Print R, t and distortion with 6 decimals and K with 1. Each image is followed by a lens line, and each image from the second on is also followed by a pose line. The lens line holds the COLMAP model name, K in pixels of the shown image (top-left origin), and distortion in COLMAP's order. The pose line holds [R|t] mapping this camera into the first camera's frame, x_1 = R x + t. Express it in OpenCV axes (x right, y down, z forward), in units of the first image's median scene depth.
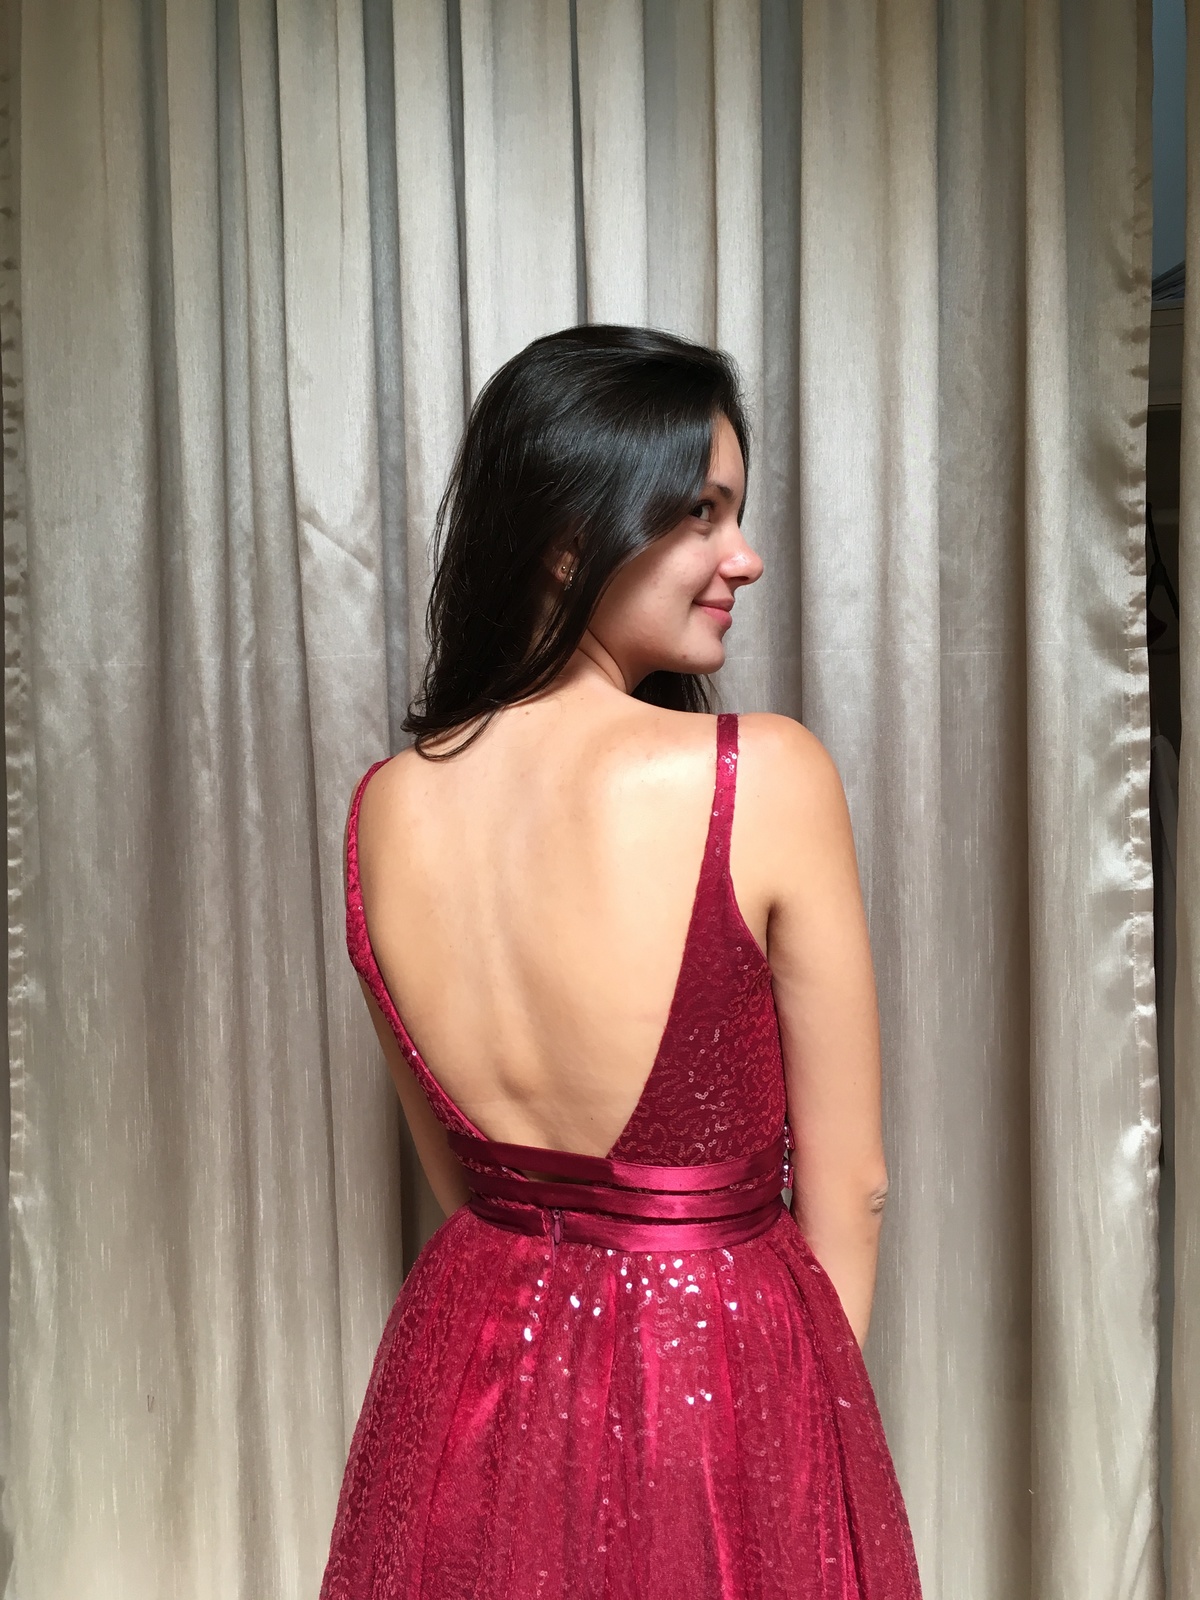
lens RADIAL K [[1505.5, 0, 519.1], [0, 1505.5, 800.7], [0, 0, 1]] dist [0.116295, -0.165718]
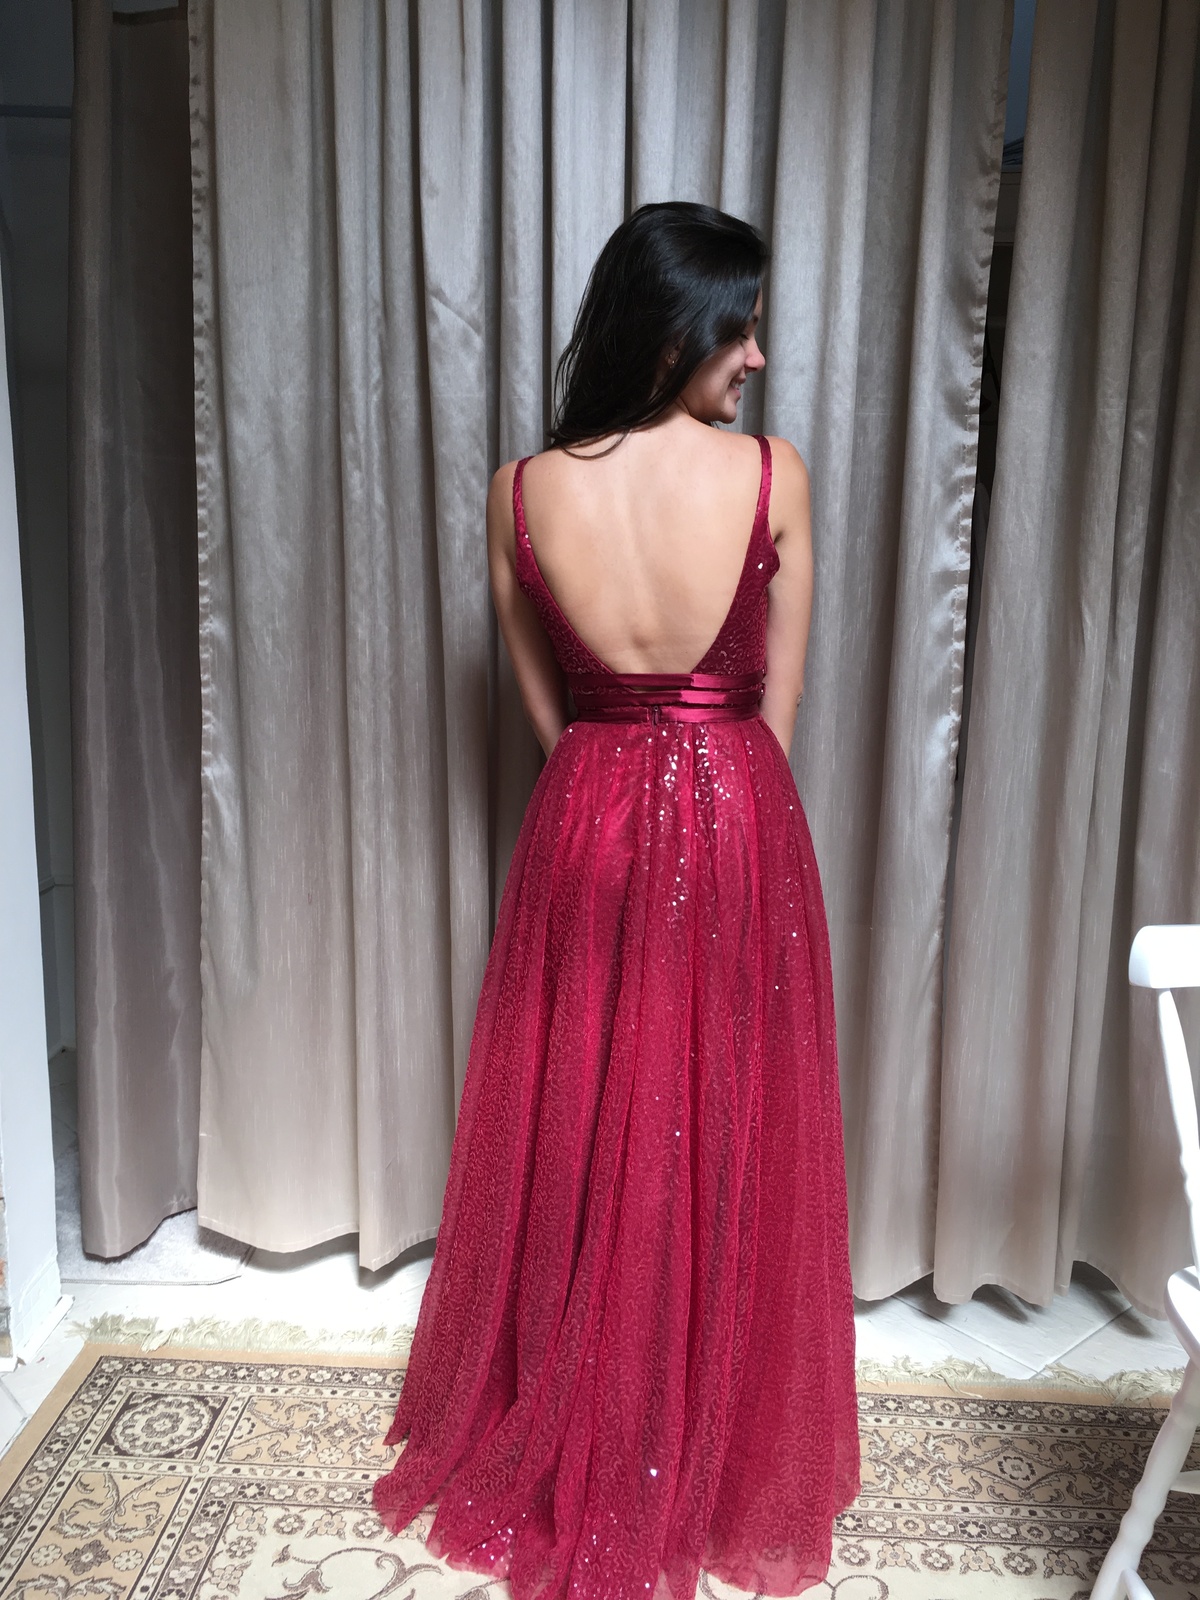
lens RADIAL K [[1347.7, 0, 594.8], [0, 1347.7, 764.7], [0, 0, 1]] dist [0.092797, -0.113365]
pose [[0.990732, 0.013565, 0.135149, -0.163853], [-0.034545, 0.987446, 0.154133, 0.052377], [-0.131362, -0.157373, 0.978763, -0.373155]]
